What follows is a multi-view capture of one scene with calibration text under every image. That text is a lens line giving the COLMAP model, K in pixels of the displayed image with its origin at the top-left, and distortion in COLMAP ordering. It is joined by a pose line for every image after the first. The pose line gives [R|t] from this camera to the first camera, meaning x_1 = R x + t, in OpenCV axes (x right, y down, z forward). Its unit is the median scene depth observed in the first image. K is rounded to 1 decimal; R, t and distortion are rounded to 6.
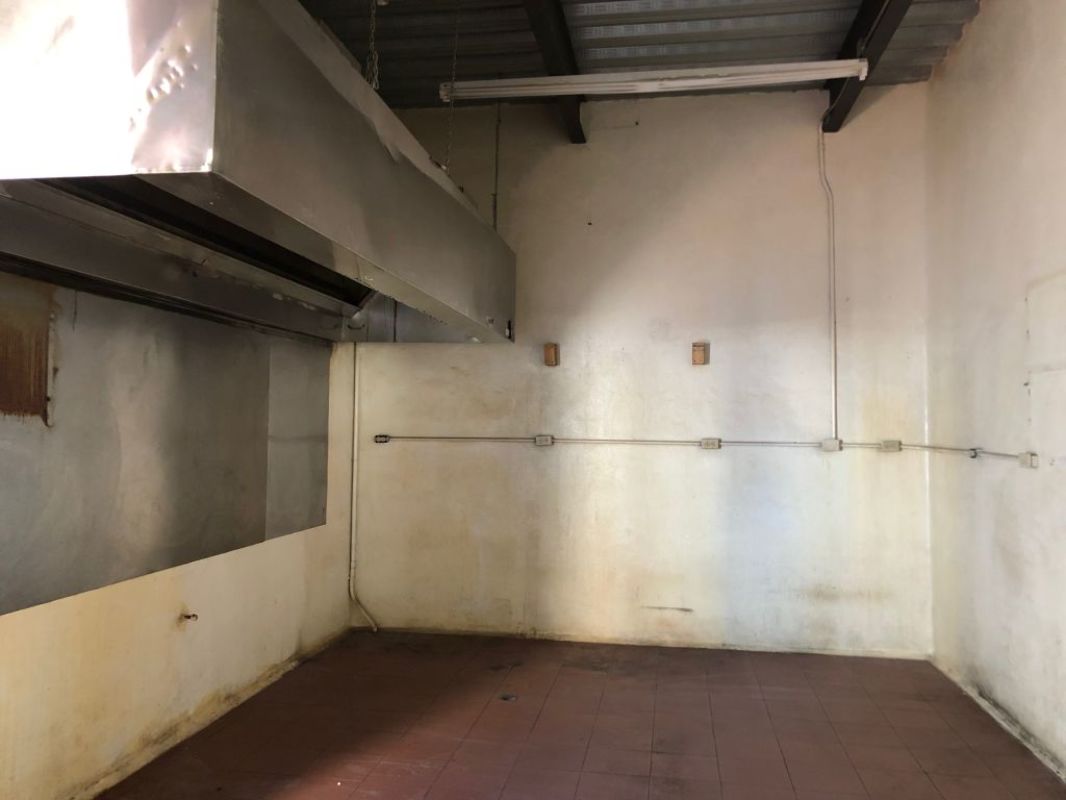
lens RADIAL K [[871.8, 0, 533.0], [0, 871.8, 400.0], [0, 0, 1]] dist [0.013328, -0.003150]
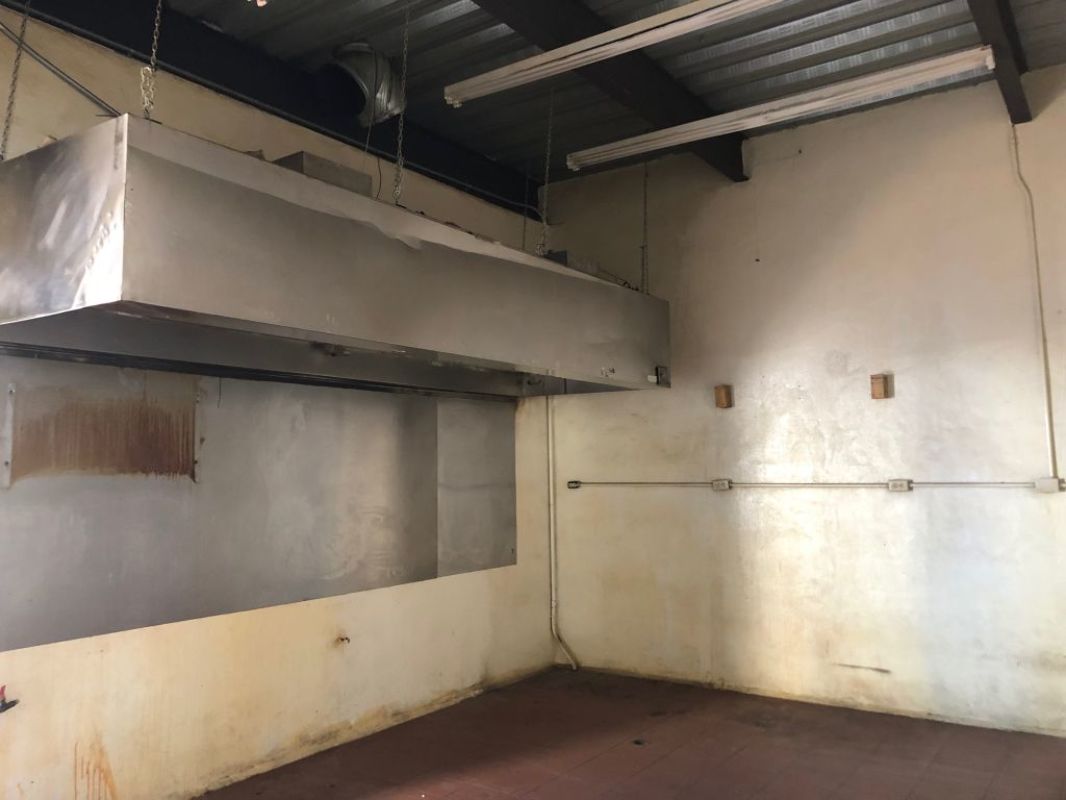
lens RADIAL K [[878.0, 0, 527.1], [0, 878.0, 397.3], [0, 0, 1]] dist [0.011062, -0.002912]
pose [[0.901101, -0.058455, -0.429650, 0.253208], [0.036289, 0.997562, -0.059611, -0.000636], [0.432087, 0.038124, 0.901026, 0.010365]]
